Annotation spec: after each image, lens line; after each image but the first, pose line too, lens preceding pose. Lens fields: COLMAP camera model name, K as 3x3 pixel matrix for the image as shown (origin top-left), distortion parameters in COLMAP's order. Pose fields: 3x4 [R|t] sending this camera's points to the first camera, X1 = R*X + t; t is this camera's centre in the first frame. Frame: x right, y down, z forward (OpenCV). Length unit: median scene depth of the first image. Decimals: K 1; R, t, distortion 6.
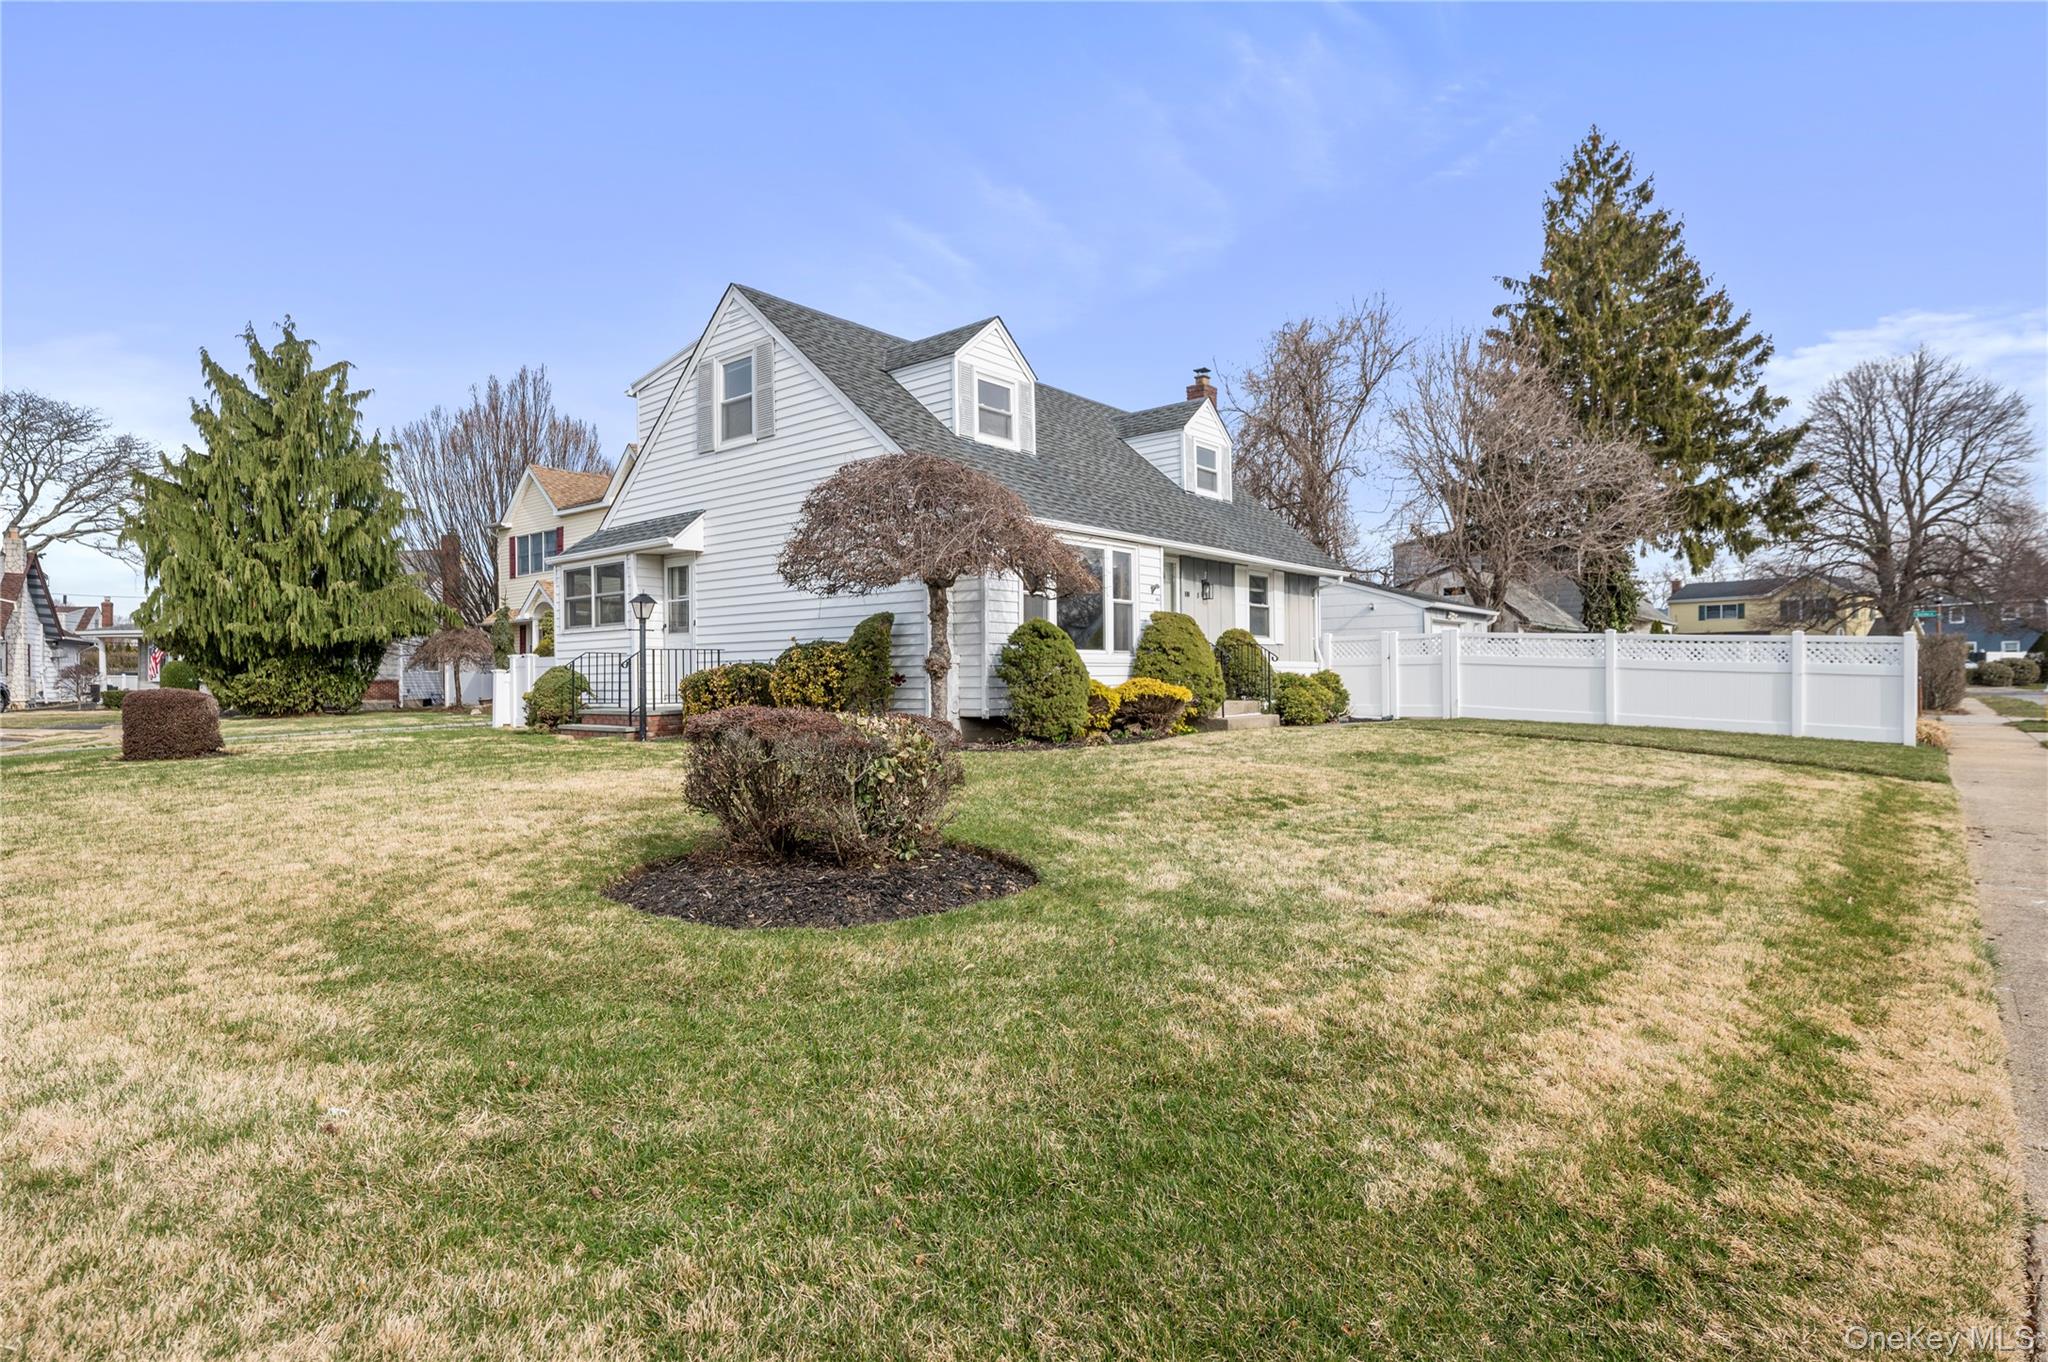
lens RADIAL K [[1051.9, 0, 1026.9], [0, 1051.9, 679.1], [0, 0, 1]] dist [-0.004298, -0.000085]
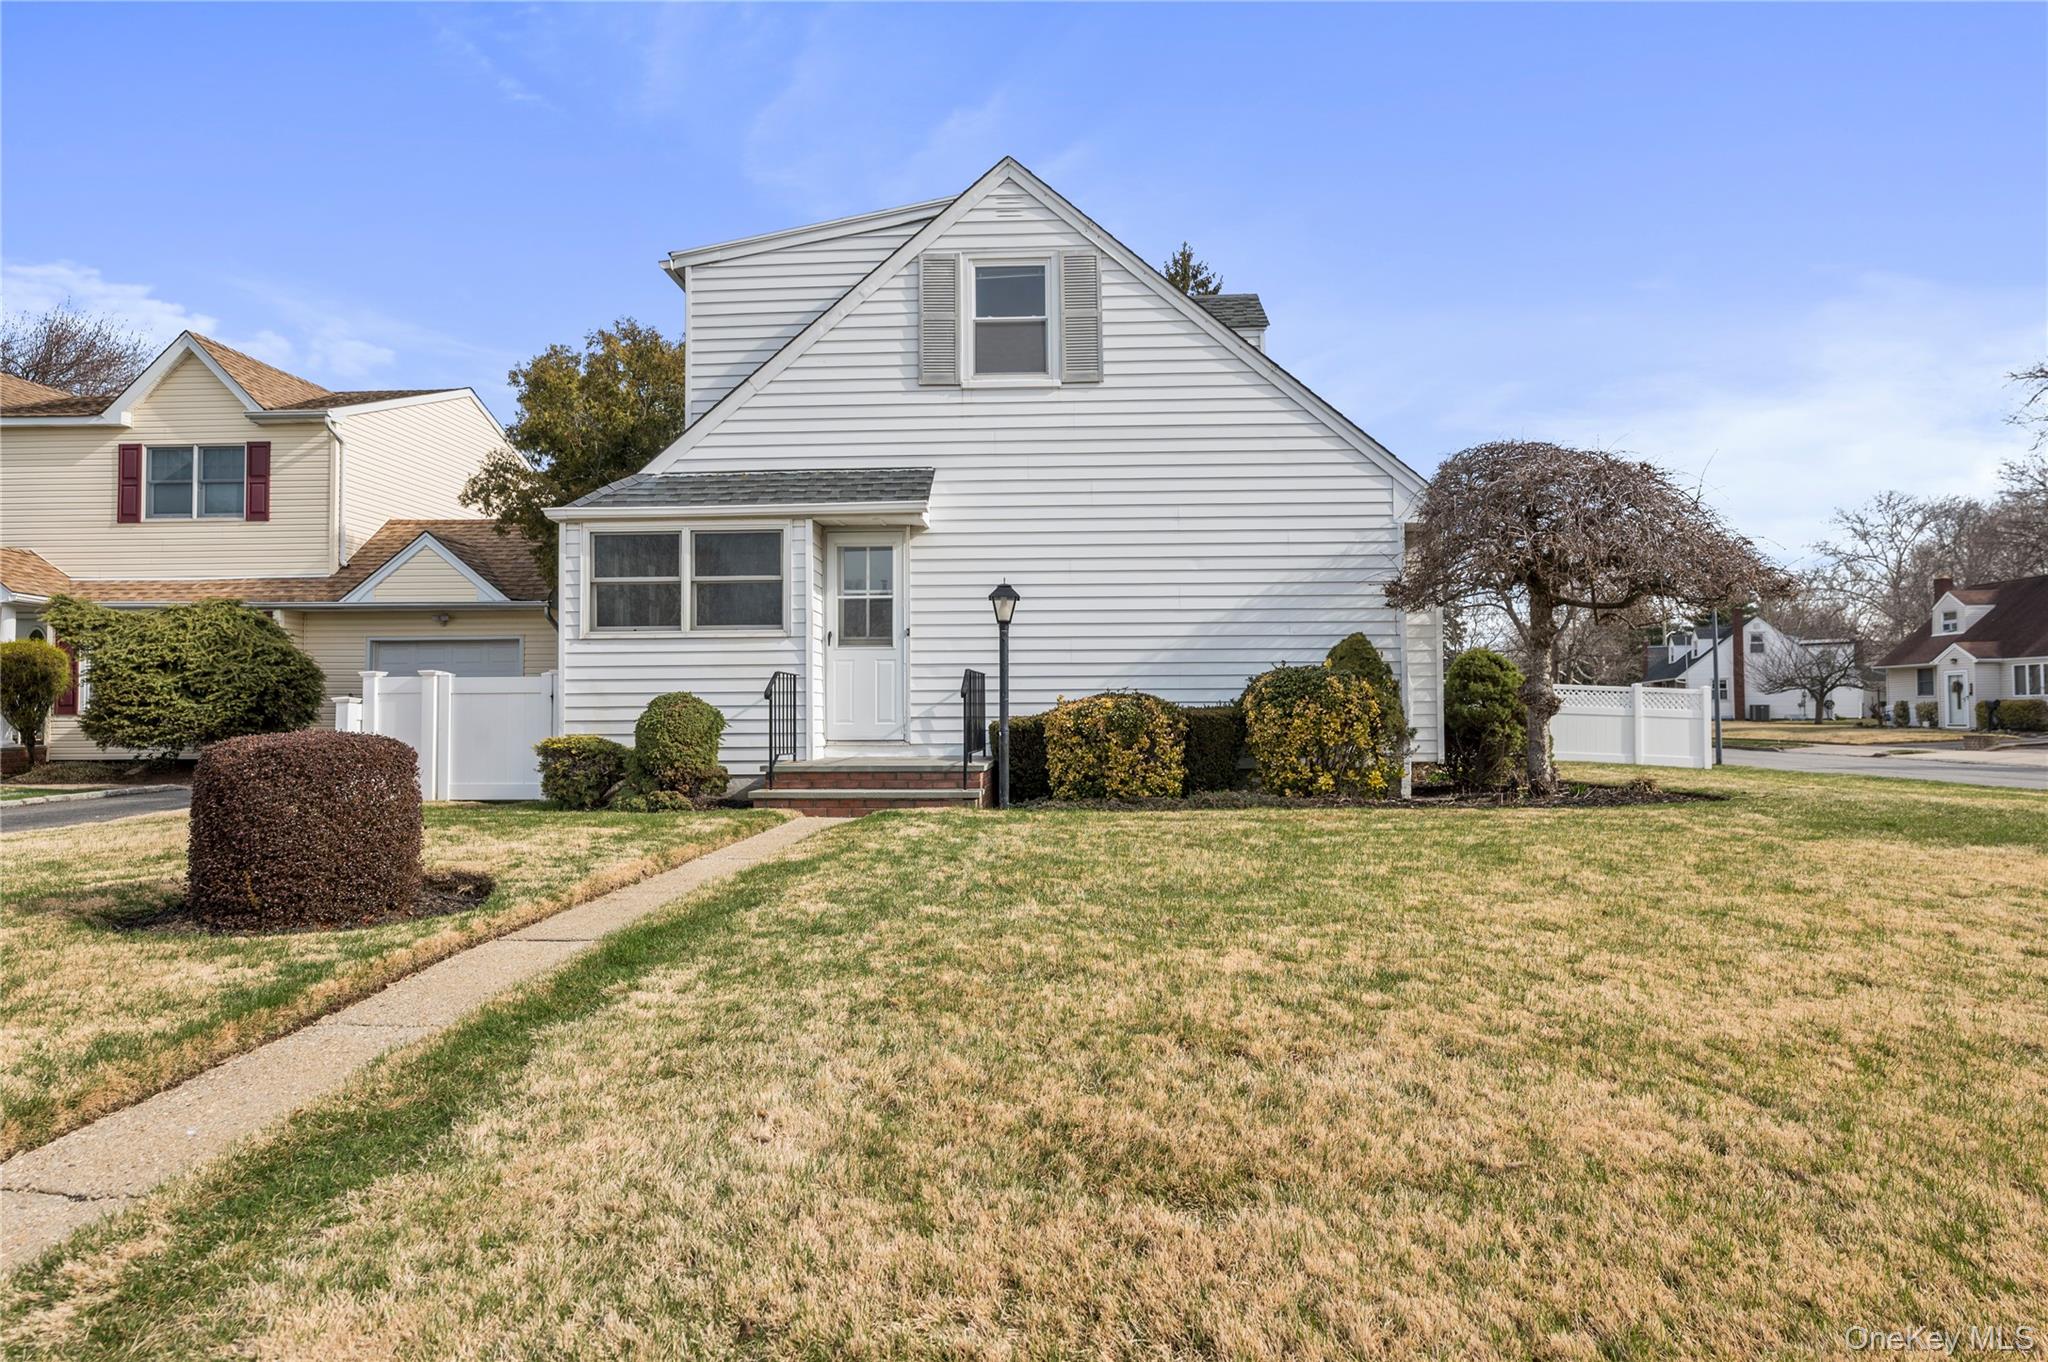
lens RADIAL K [[1051.9, 0, 1028.1], [0, 1051.9, 692.2], [0, 0, 1]] dist [-0.004298, -0.000085]
pose [[0.798339, 0.019258, 0.601900, -0.681042], [-0.002648, 0.999591, -0.028471, 0.003879], [-0.602202, 0.021136, 0.798064, 0.430258]]
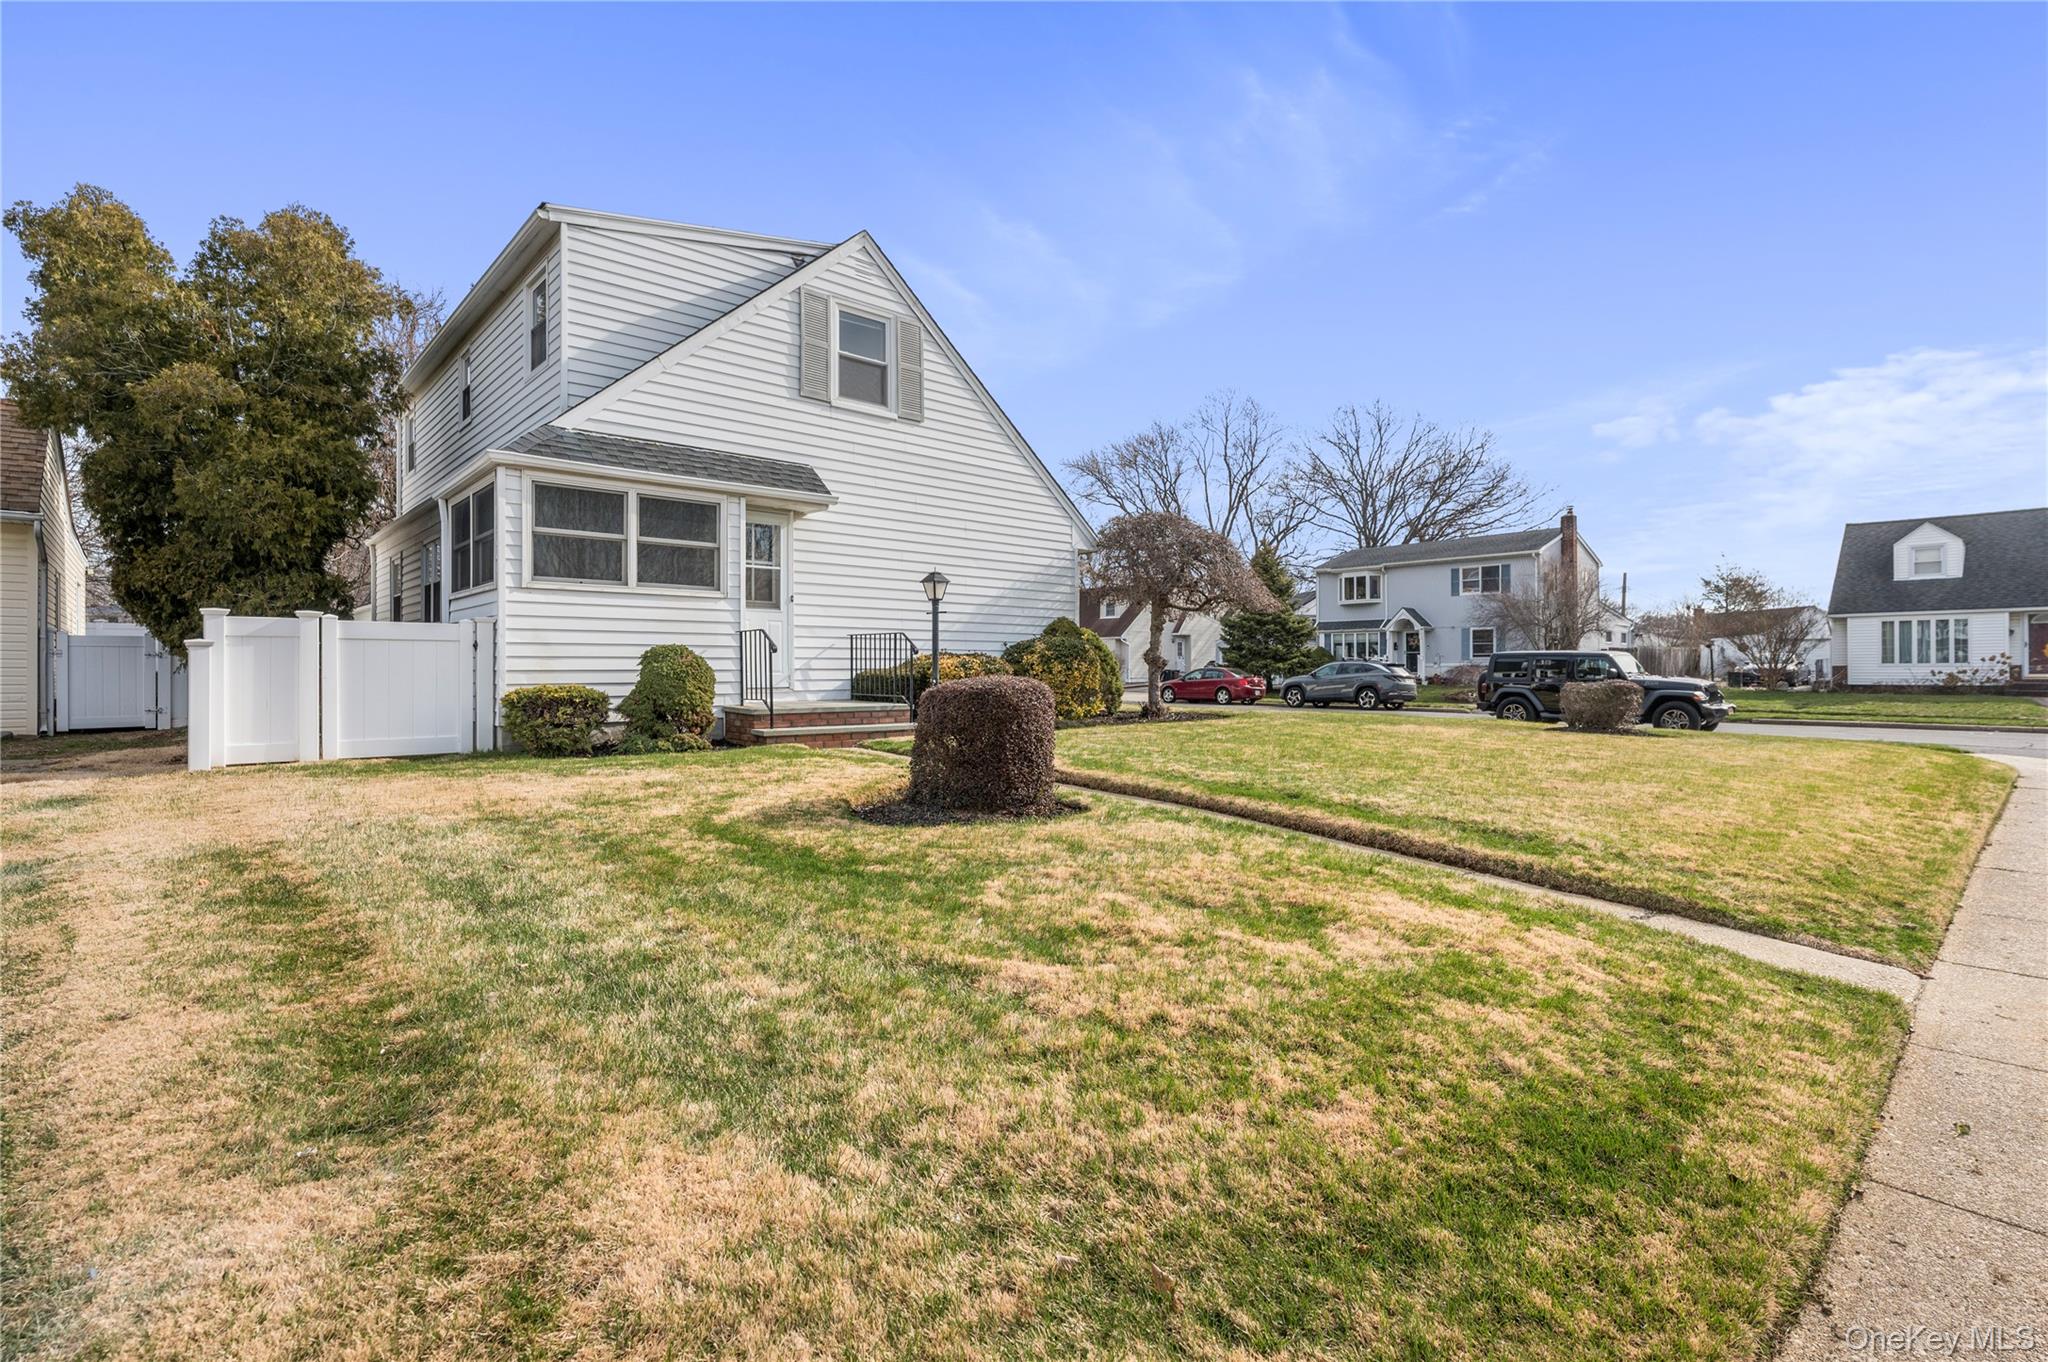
lens RADIAL K [[944.8, 0, 1025.3], [0, 944.8, 675.9], [0, 0, 1]] dist [0.002424, 0.000046]
pose [[0.145827, 0.004332, 0.989301, -1.051202], [-0.000990, 0.999991, -0.004233, 0.009578], [-0.989310, -0.000362, 0.145830, 0.737291]]
